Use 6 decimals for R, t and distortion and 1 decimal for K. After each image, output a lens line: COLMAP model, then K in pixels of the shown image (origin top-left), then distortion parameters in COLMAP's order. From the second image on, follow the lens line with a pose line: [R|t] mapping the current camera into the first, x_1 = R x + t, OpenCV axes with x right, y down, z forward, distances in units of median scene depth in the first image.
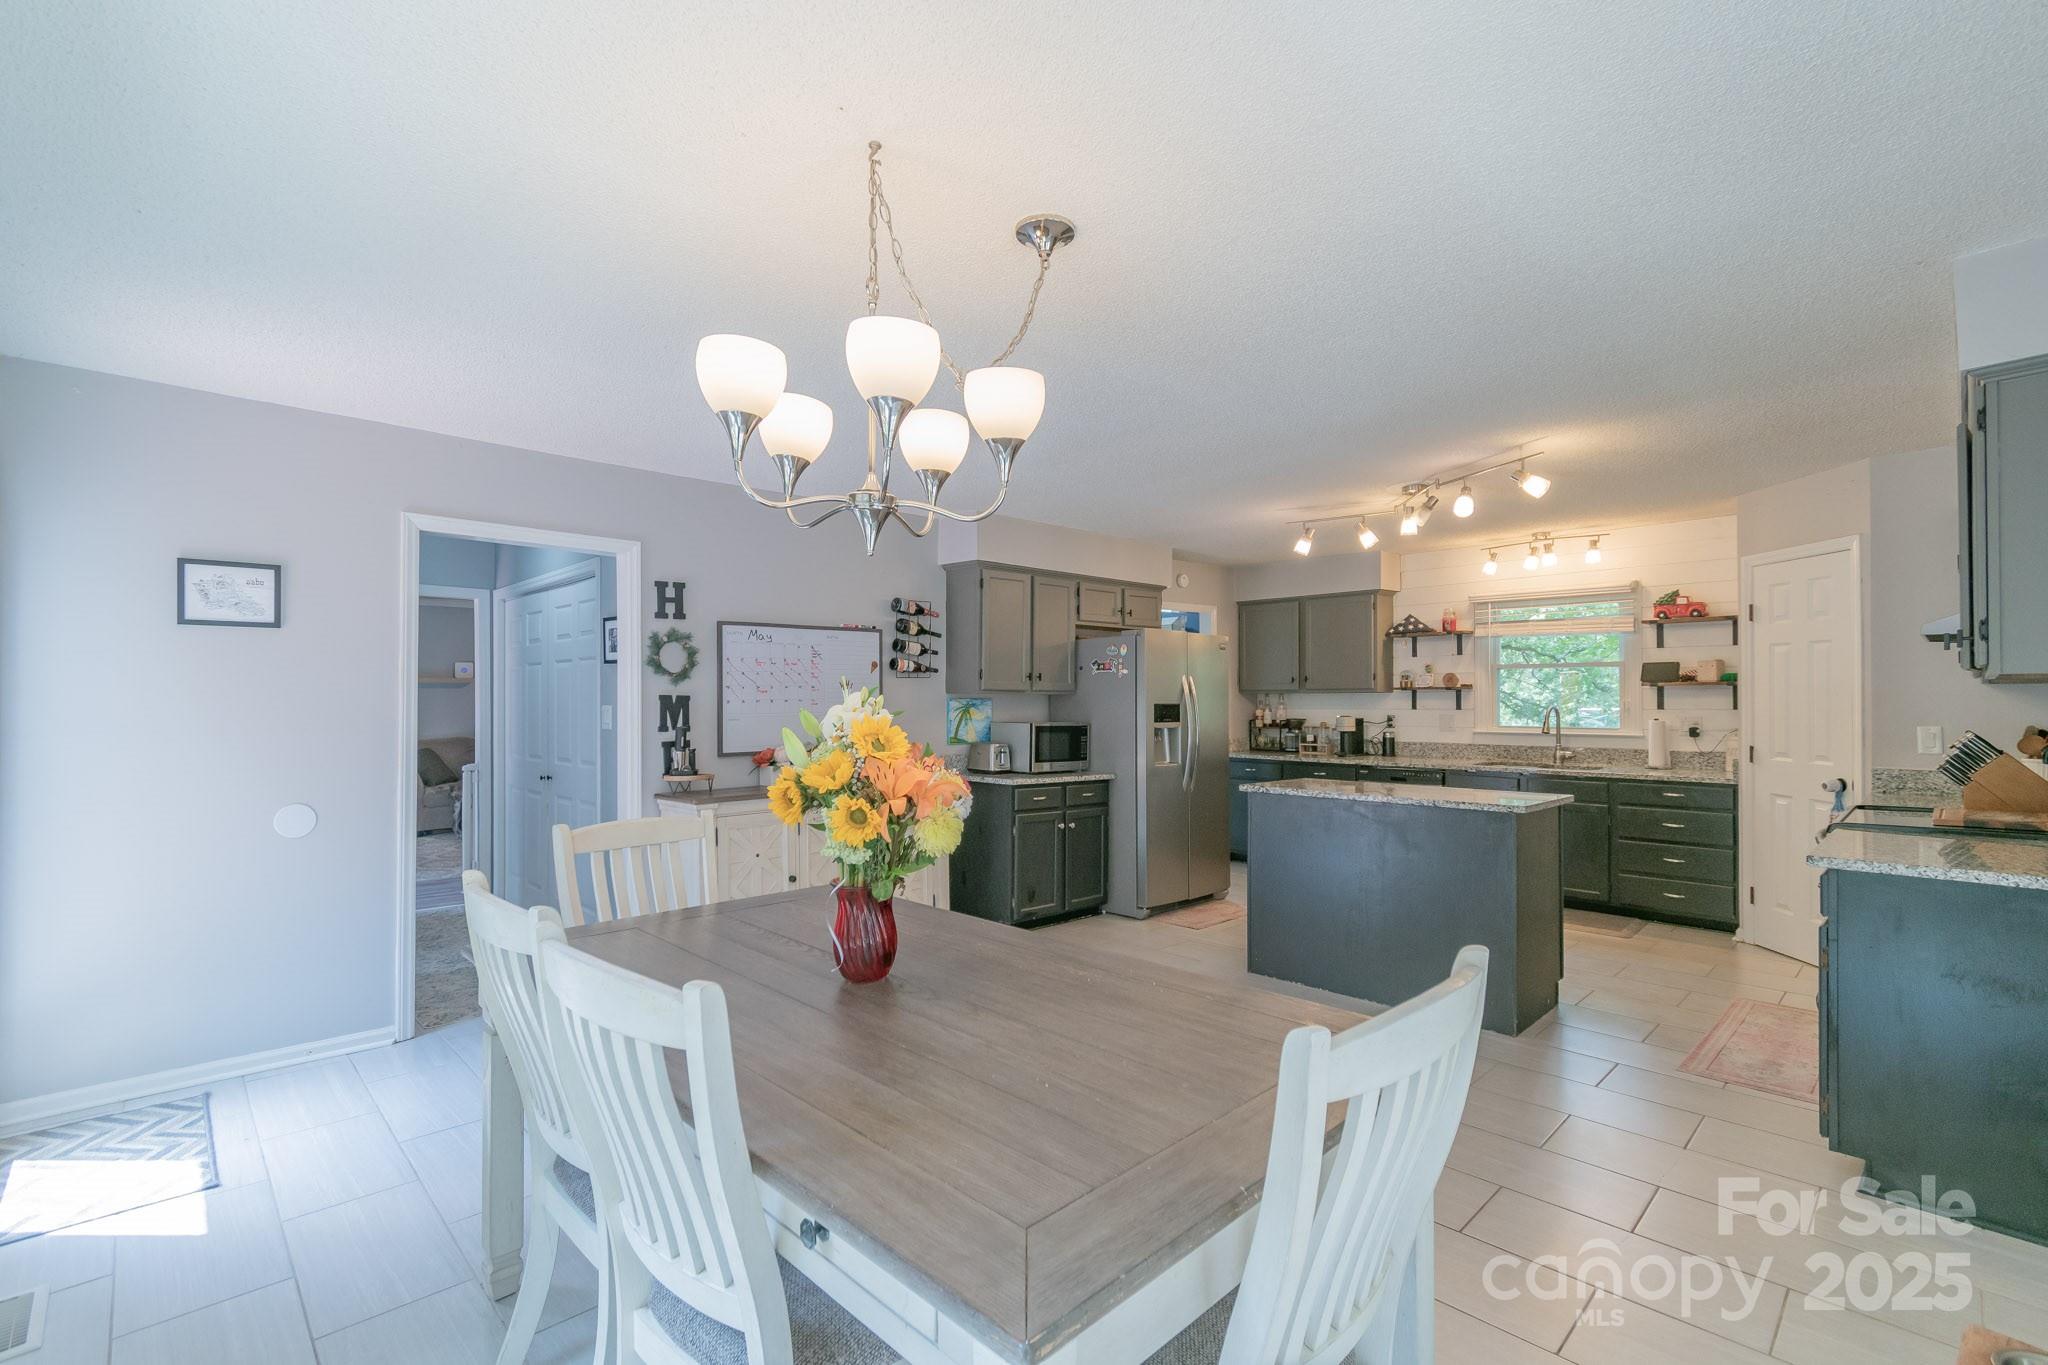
lens RADIAL K [[908.3, 0, 1030.5], [0, 908.3, 683.5], [0, 0, 1]] dist [-0.018999, 0.000013]
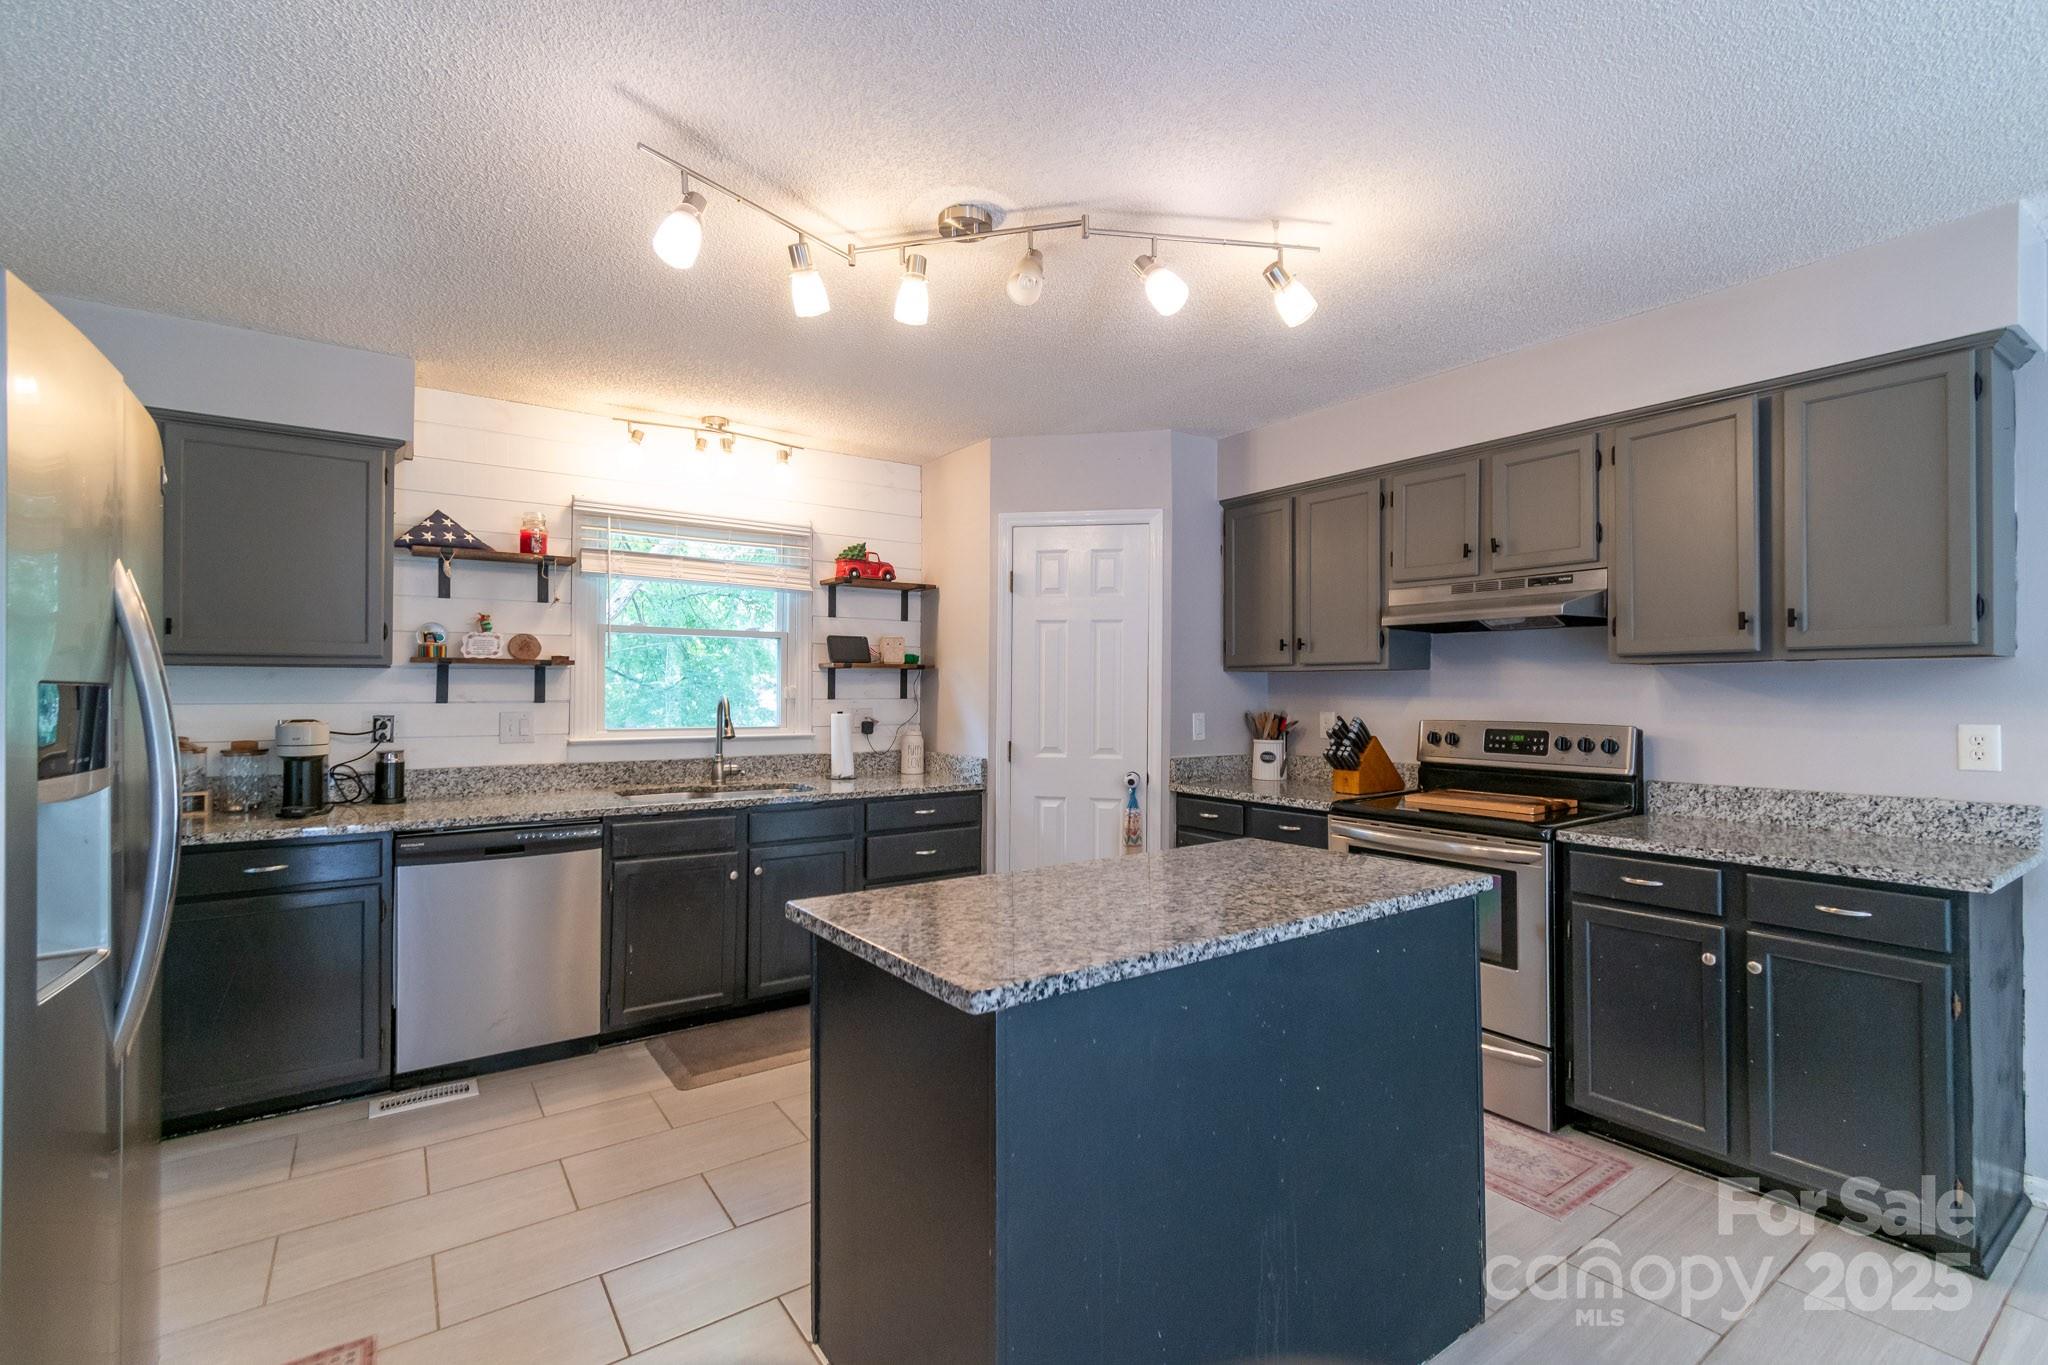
lens RADIAL K [[901.2, 0, 1021.3], [0, 901.2, 684.2], [0, 0, 1]] dist [-0.000598, -0.000971]
pose [[0.175571, 0.011088, 0.984404, -0.013415], [-0.019365, 0.999782, -0.007808, 0.020731], [-0.984276, -0.017693, 0.175747, 0.771662]]
